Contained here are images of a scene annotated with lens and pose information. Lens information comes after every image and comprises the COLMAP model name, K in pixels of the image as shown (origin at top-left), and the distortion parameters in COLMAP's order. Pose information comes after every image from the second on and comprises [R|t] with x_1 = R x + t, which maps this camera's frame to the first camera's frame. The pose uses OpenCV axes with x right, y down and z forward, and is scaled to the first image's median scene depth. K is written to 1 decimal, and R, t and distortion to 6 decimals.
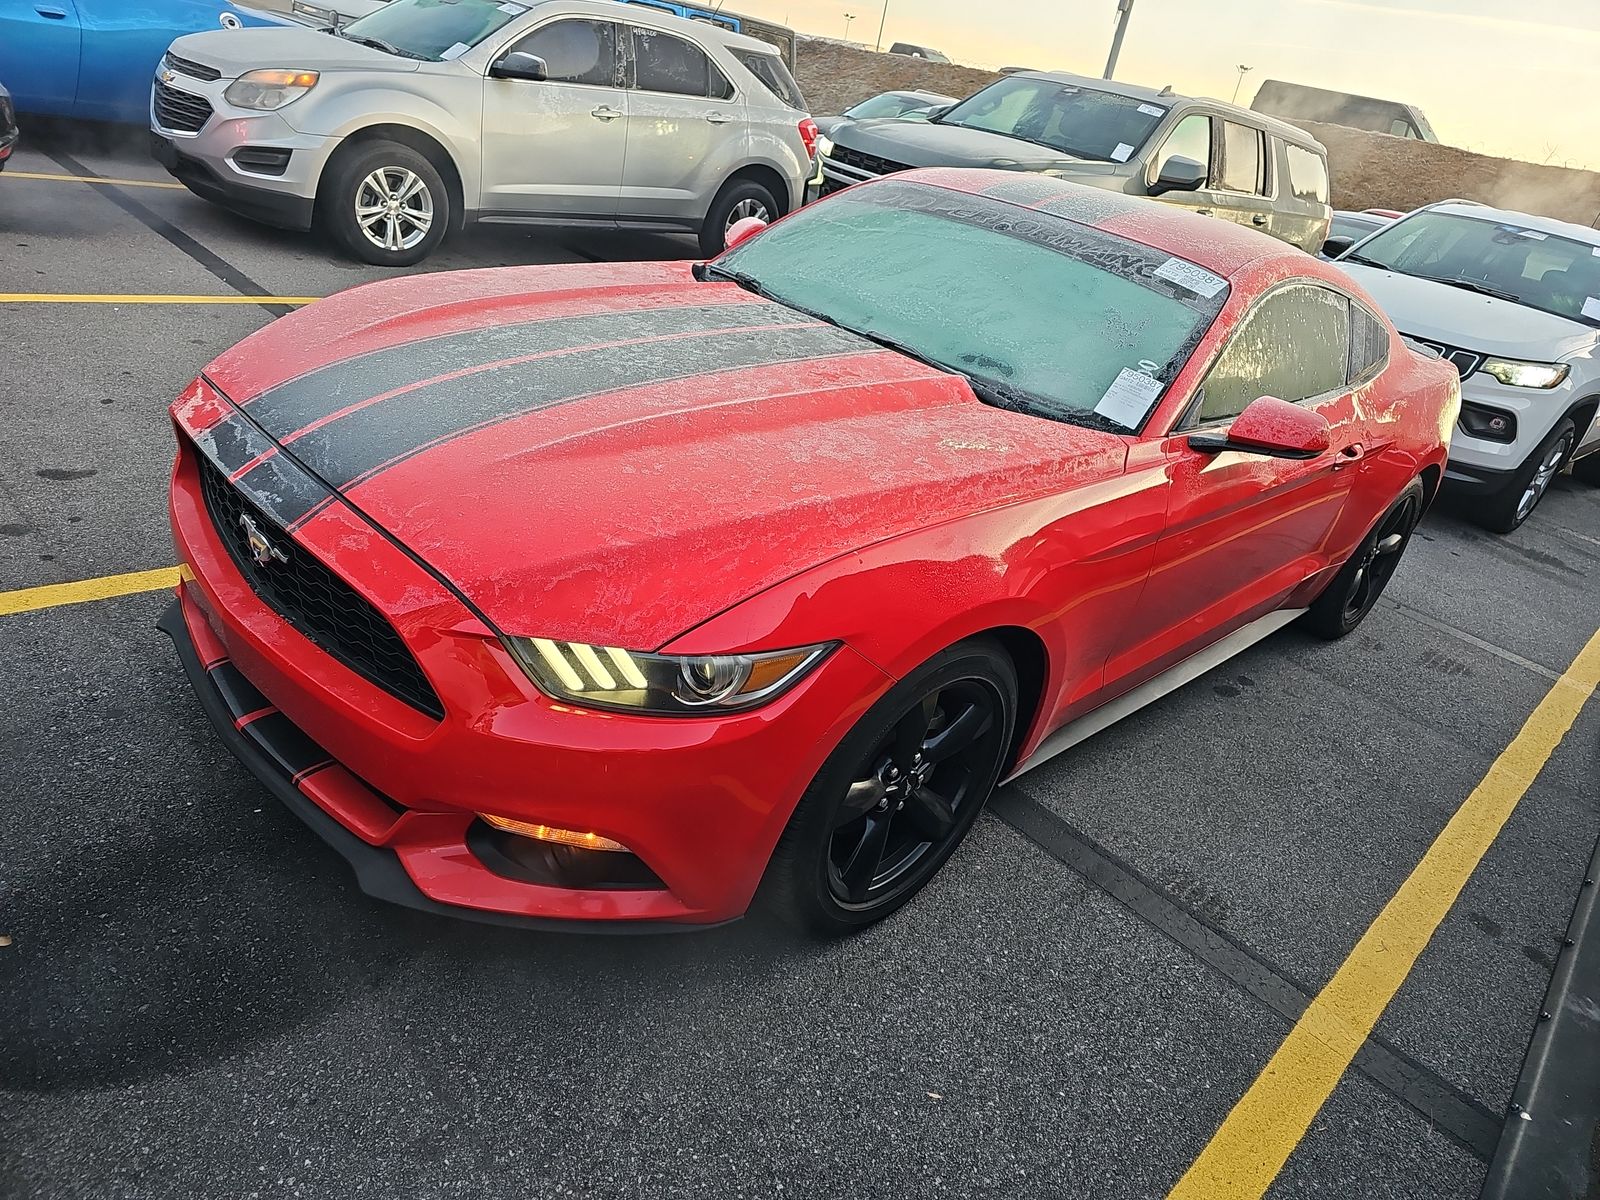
lens RADIAL K [[1013.8, 0, 800.0], [0, 1013.8, 600.0], [0, 0, 1]] dist [0.066959, 0.000261]
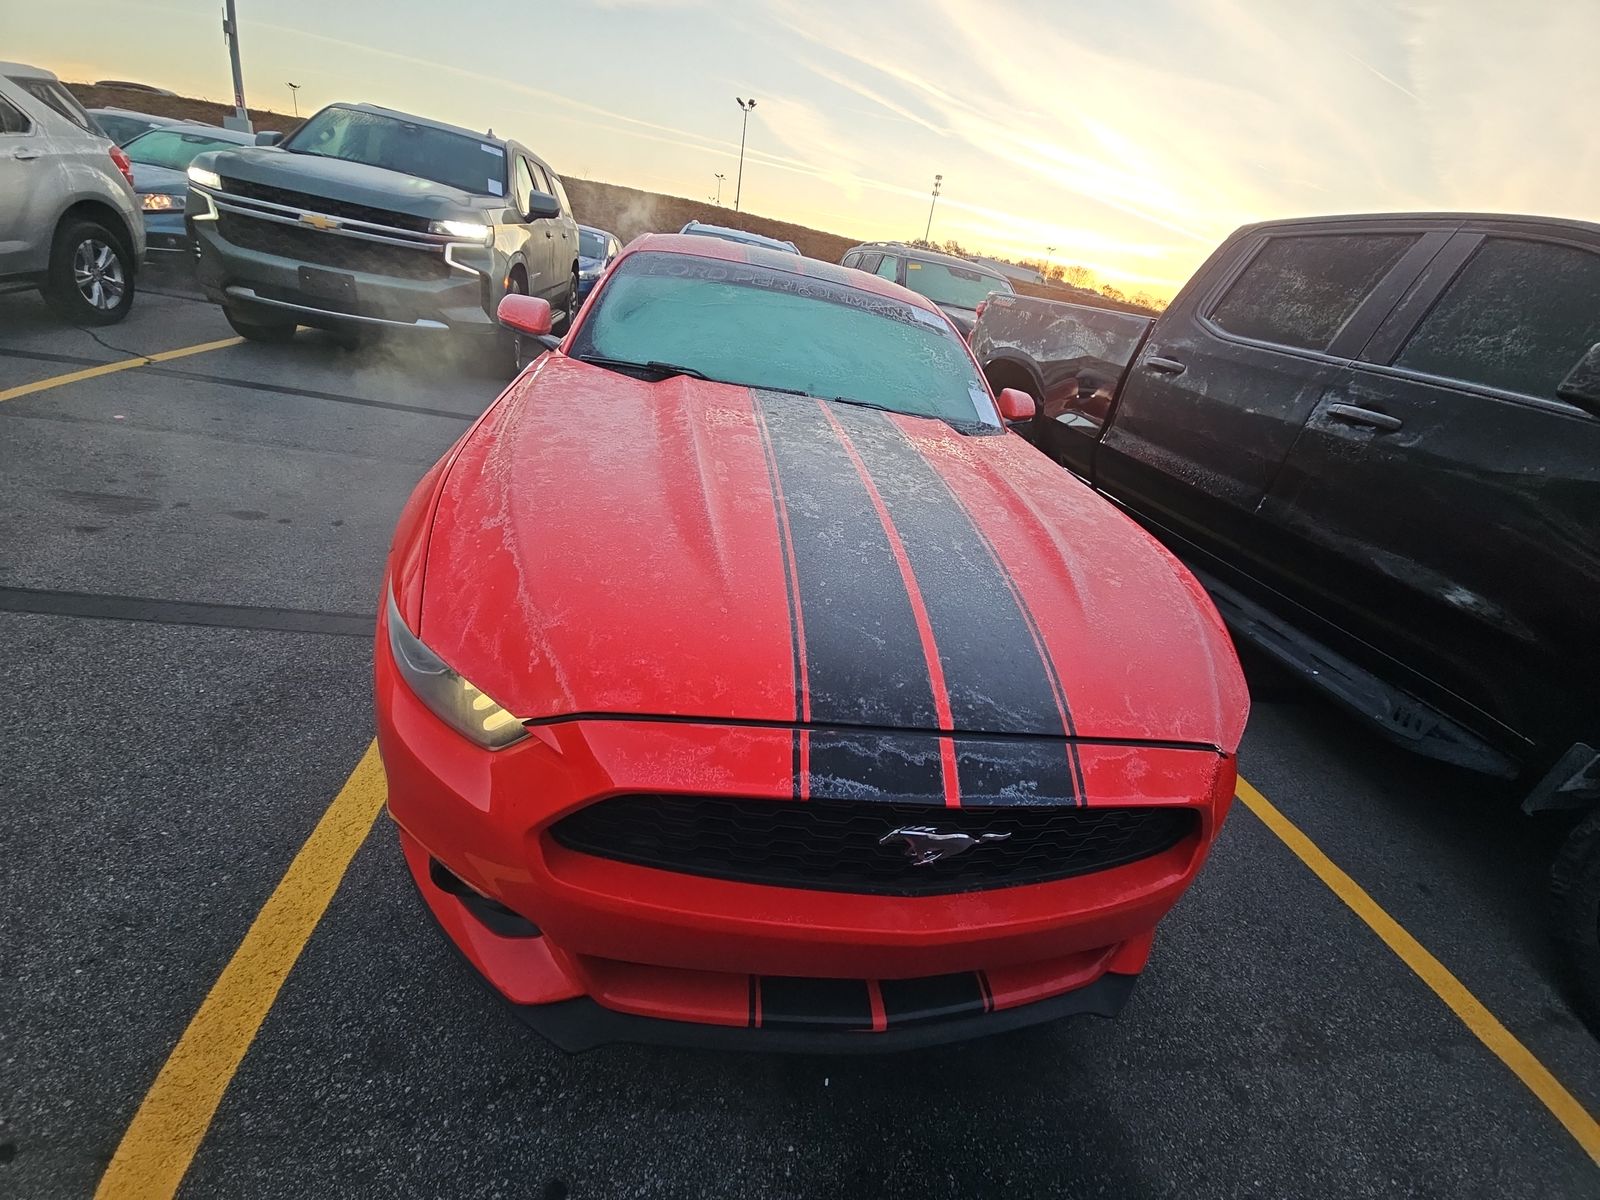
lens RADIAL K [[625.2, 0, 804.2], [0, 625.2, 614.0], [0, 0, 1]] dist [0.024562, -0.018930]
pose [[0.595723, -0.445953, 0.668012, -0.215676], [0.292767, 0.895043, 0.336430, -0.108558], [-0.747932, -0.004847, 0.663758, 0.189945]]
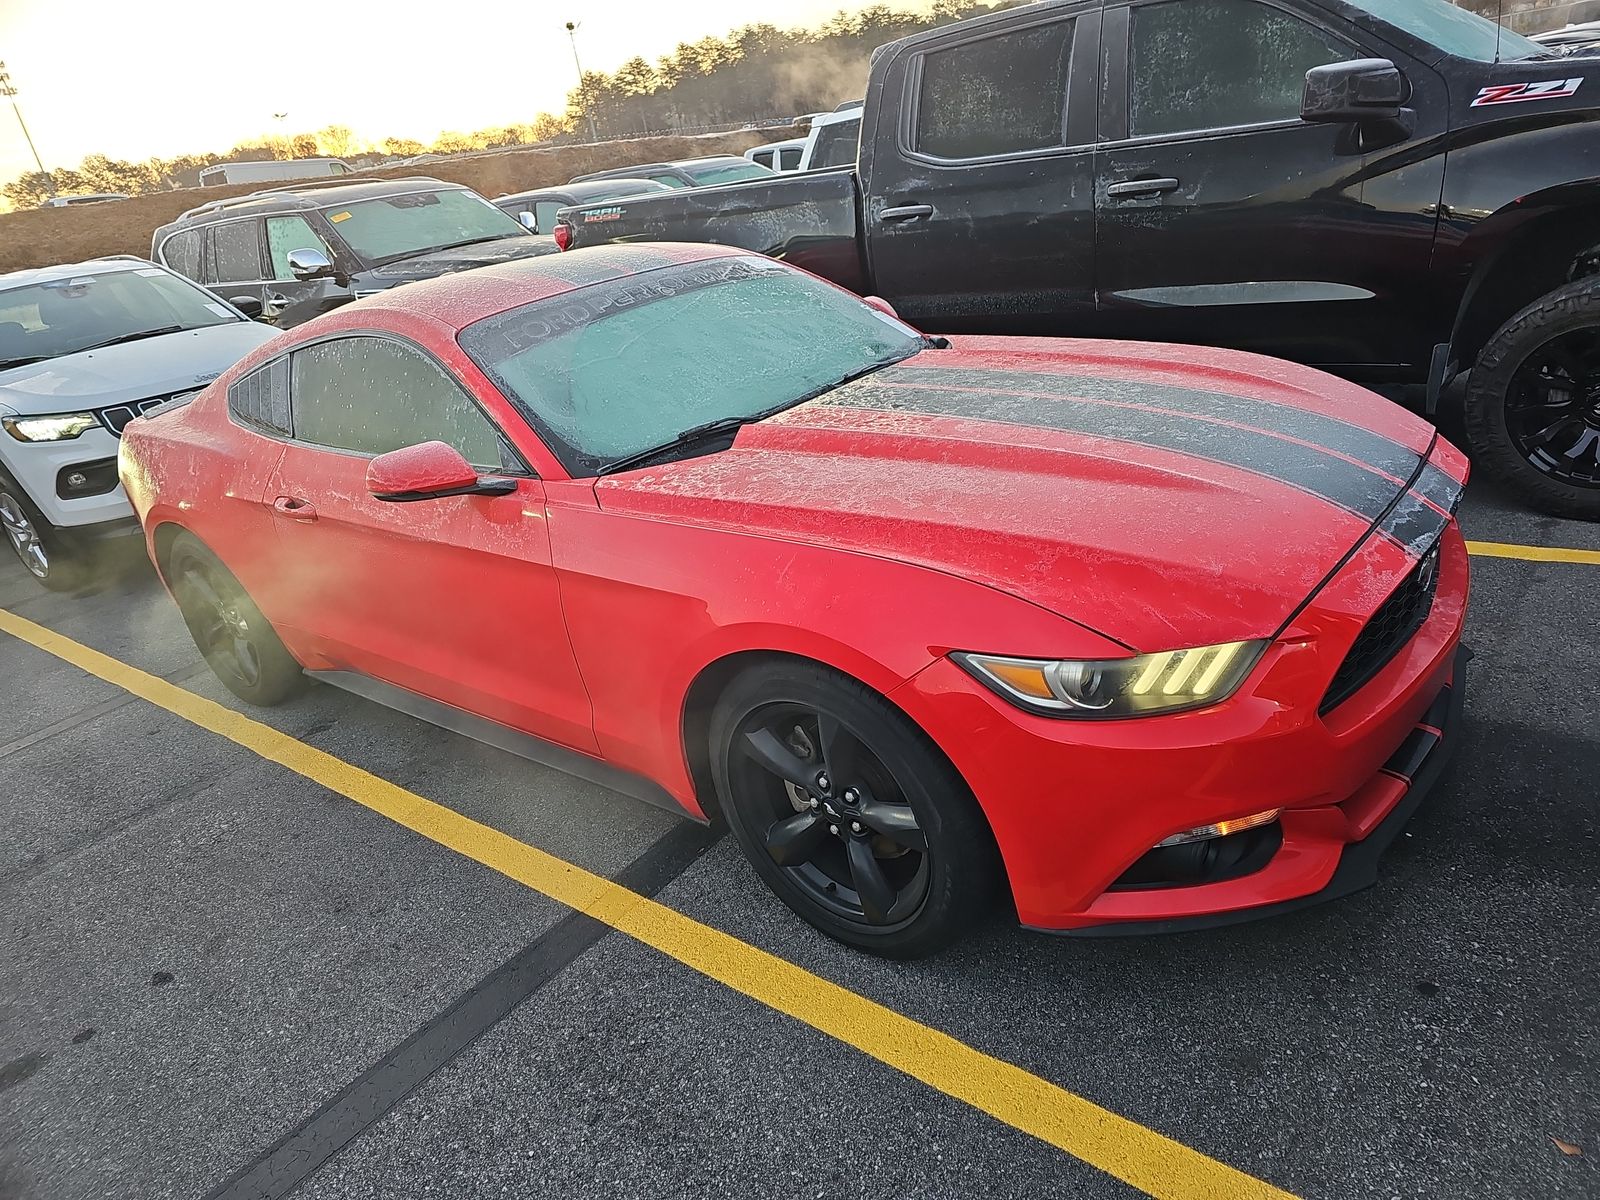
lens RADIAL K [[1037.6, 0, 806.4], [0, 1037.6, 623.3], [0, 0, 1]] dist [0.038682, -0.027746]
pose [[-0.138333, -0.550983, 0.822971, -0.360323], [0.557710, 0.643346, 0.524468, -0.255612], [-0.818428, 0.531530, 0.218293, 0.342638]]
